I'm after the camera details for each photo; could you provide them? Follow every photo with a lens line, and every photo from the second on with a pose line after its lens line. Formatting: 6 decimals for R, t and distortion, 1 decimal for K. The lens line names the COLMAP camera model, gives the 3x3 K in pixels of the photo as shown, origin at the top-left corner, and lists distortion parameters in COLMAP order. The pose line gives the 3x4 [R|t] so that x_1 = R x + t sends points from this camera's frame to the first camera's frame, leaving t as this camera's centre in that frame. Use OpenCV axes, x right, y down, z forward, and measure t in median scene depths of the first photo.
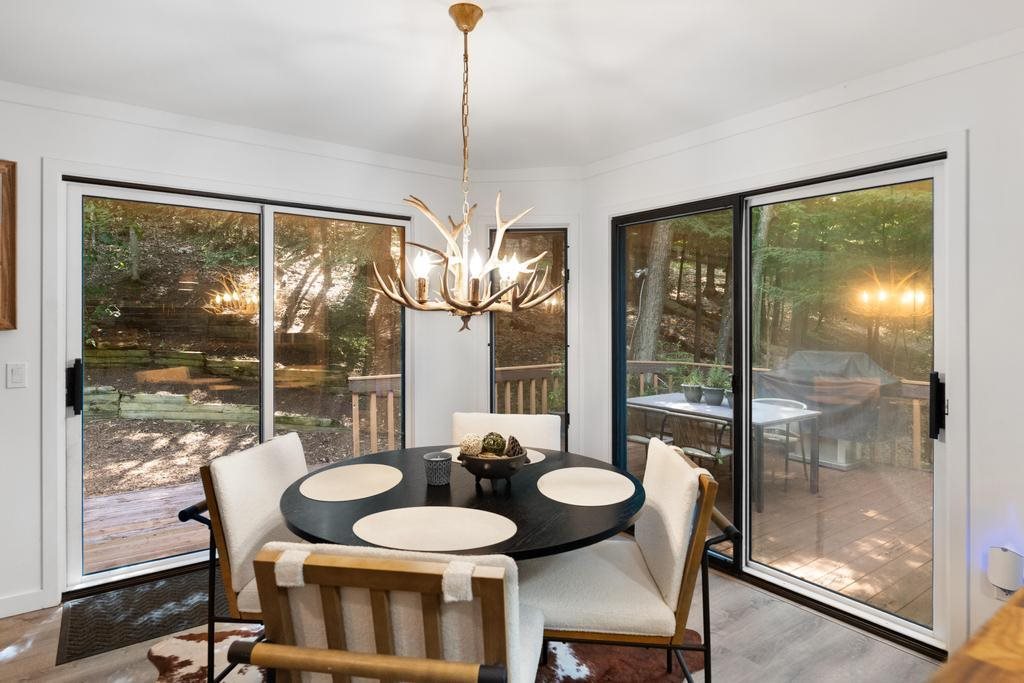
lens RADIAL K [[571.5, 0, 505.3], [0, 571.5, 321.7], [0, 0, 1]] dist [-0.005345, 0.000825]
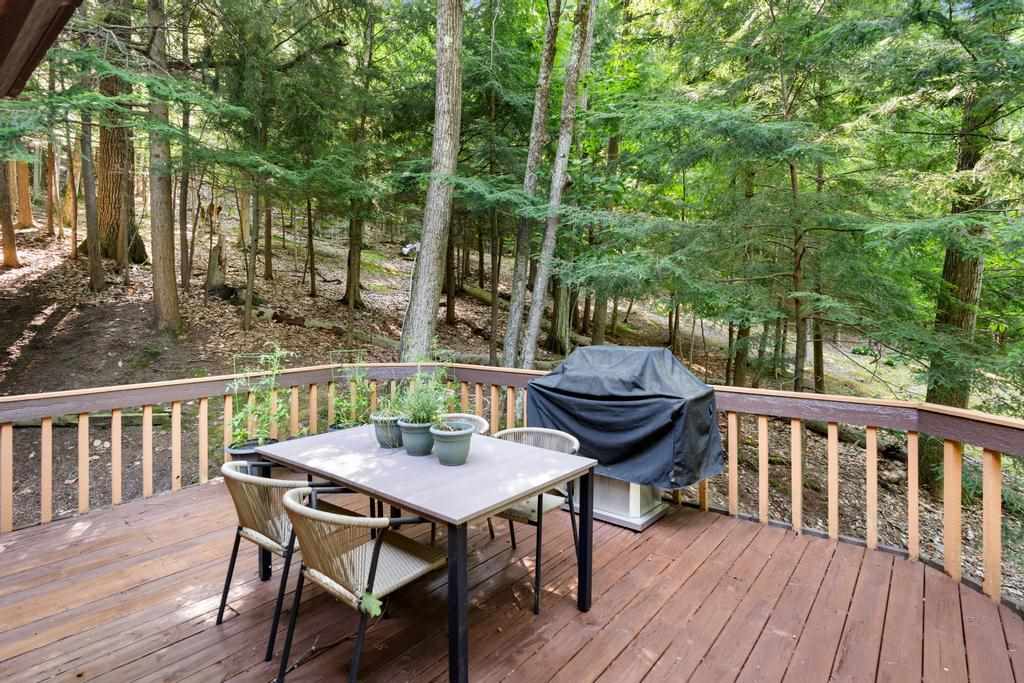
lens RADIAL K [[518.9, 0, 511.7], [0, 518.9, 338.9], [0, 0, 1]] dist [0.001290, 0.000064]
pose [[0.960907, -0.025220, 0.275721, 0.277153], [0.013225, 0.998887, 0.045277, 0.013432], [-0.276556, -0.039860, 0.960171, 0.447999]]
